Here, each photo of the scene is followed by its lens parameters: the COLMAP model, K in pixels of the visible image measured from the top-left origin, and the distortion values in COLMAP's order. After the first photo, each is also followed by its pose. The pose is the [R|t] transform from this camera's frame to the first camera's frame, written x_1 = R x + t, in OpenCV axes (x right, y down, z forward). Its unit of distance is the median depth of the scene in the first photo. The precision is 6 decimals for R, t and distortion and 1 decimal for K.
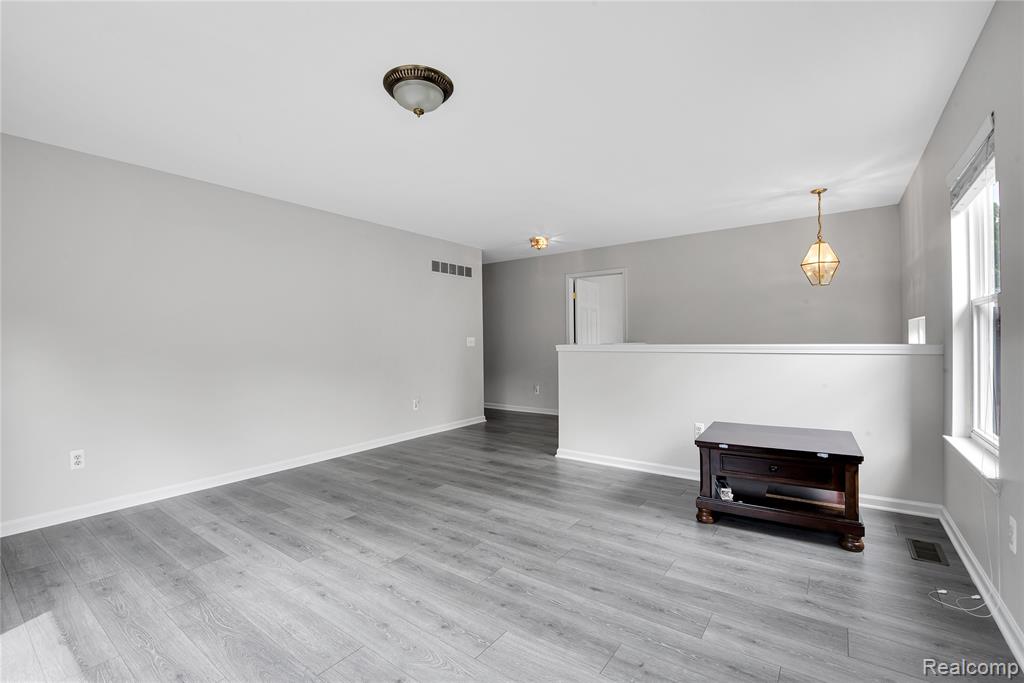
lens RADIAL K [[447.5, 0, 504.3], [0, 447.5, 339.4], [0, 0, 1]] dist [-0.004644, -0.000474]
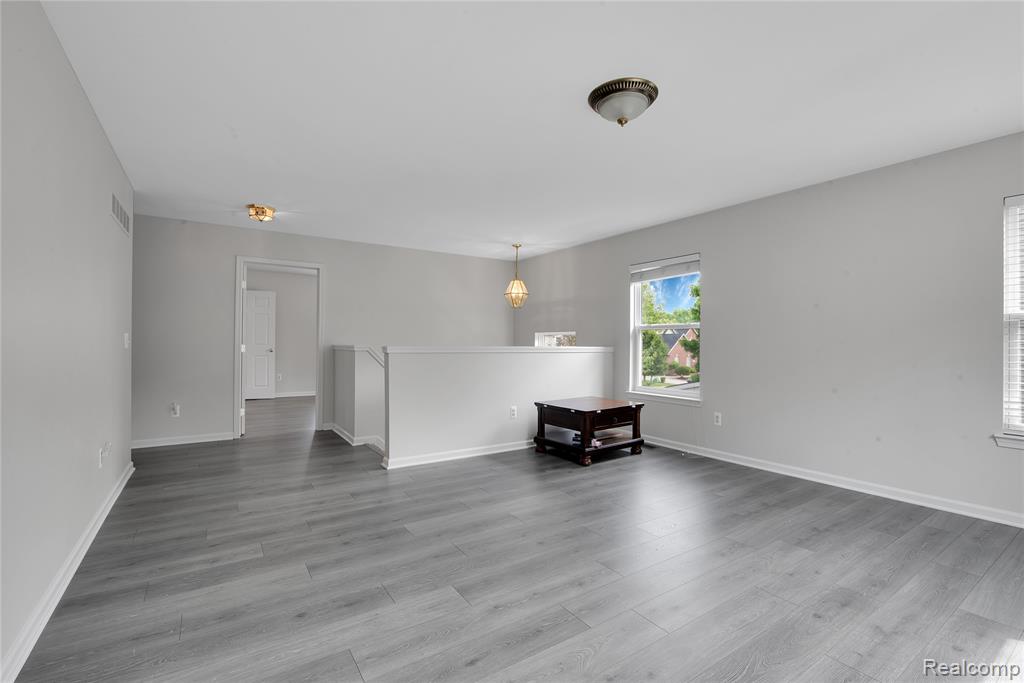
lens RADIAL K [[447.5, 0, 504.3], [0, 447.5, 339.4], [0, 0, 1]] dist [-0.004644, -0.000474]
pose [[0.340684, 0.021581, 0.939930, -0.828649], [-0.014195, 0.999741, -0.017809, 0.015573], [-0.940071, -0.007275, 0.340902, 0.592592]]
